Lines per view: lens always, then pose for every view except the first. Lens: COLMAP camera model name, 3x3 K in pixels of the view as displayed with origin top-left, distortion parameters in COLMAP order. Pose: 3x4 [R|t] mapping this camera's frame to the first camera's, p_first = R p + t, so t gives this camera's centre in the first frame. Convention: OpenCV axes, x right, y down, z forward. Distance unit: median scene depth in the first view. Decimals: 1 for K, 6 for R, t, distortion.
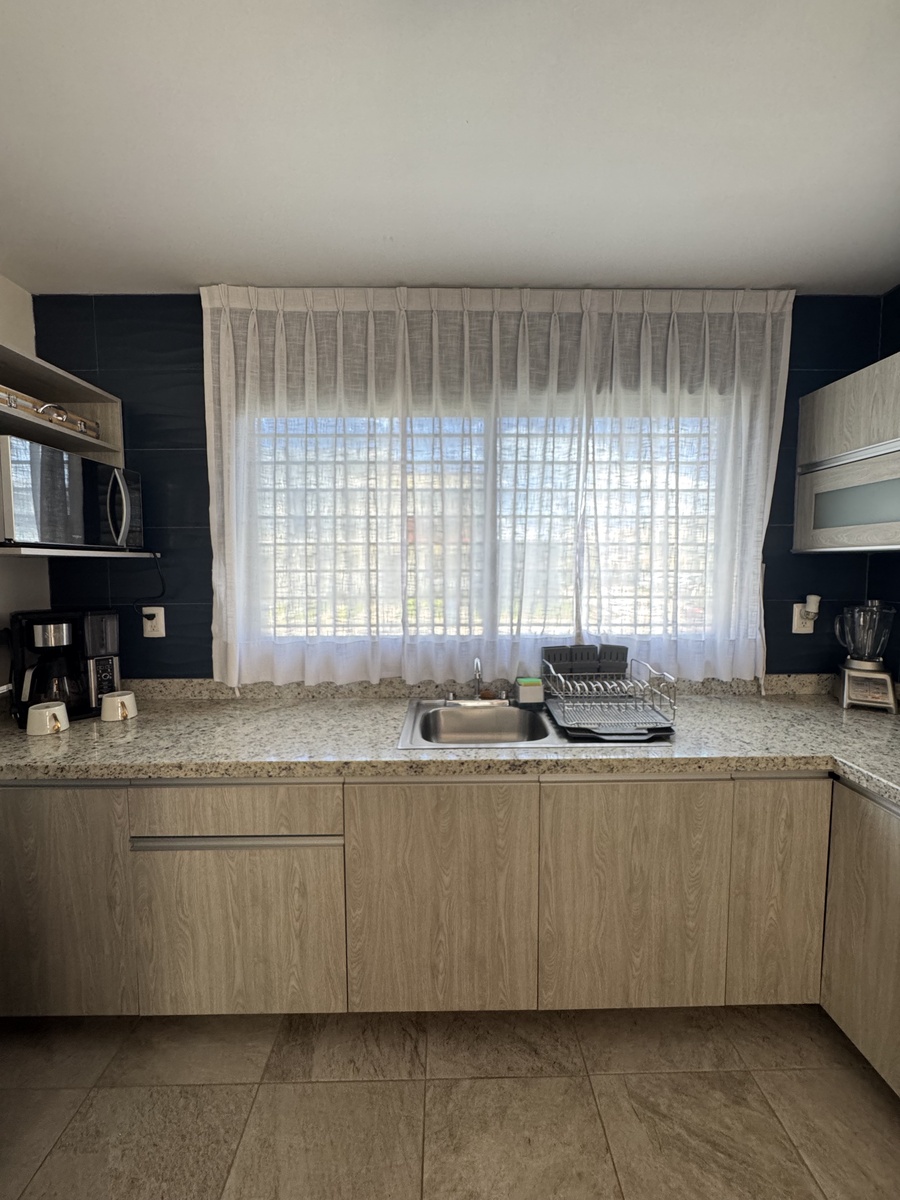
lens RADIAL K [[483.7, 0, 450.6], [0, 483.7, 598.0], [0, 0, 1]] dist [-0.004272, 0.001164]
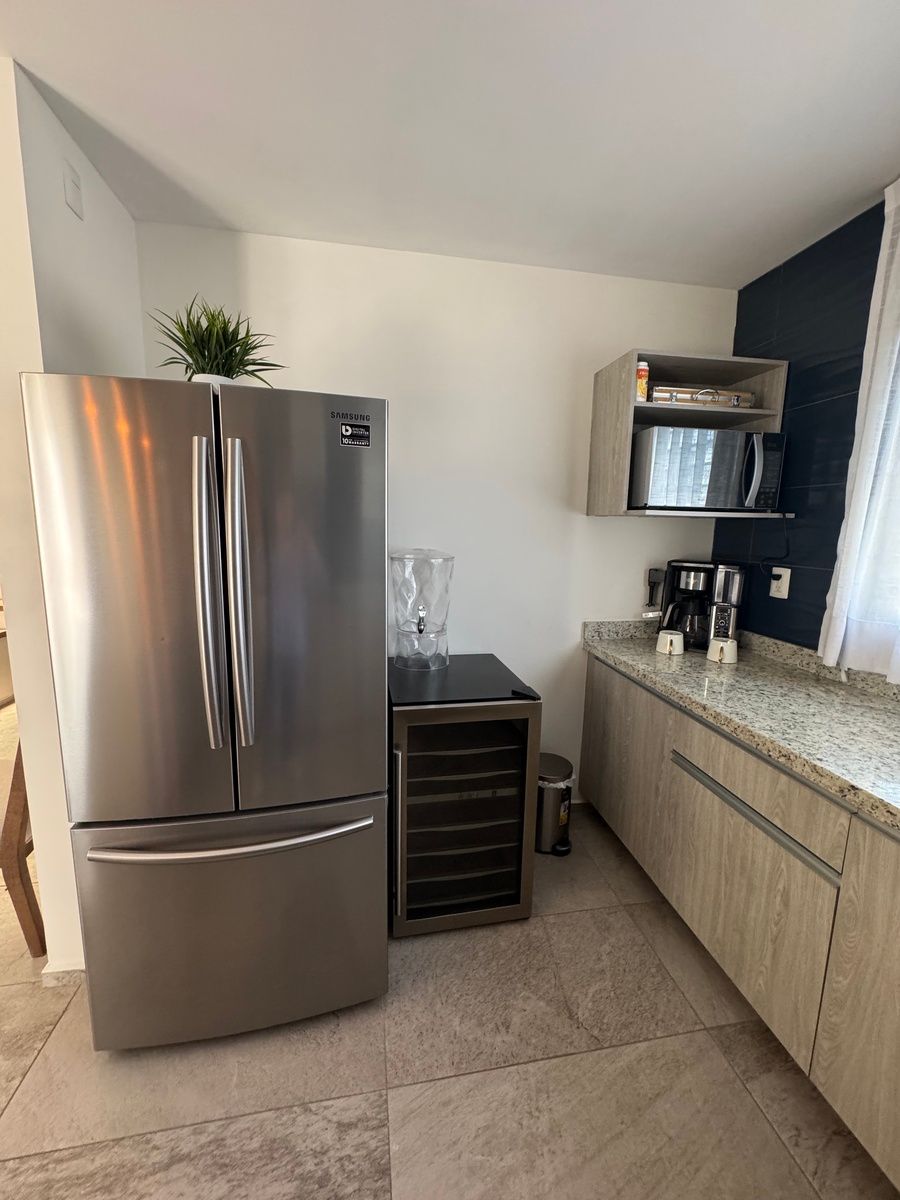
lens RADIAL K [[483.7, 0, 450.5], [0, 483.7, 597.4], [0, 0, 1]] dist [-0.004272, 0.001164]
pose [[0.149350, 0.156710, -0.976287, 0.333582], [-0.086047, 0.985675, 0.145053, -0.008766], [0.985033, 0.062343, 0.160695, 0.200383]]
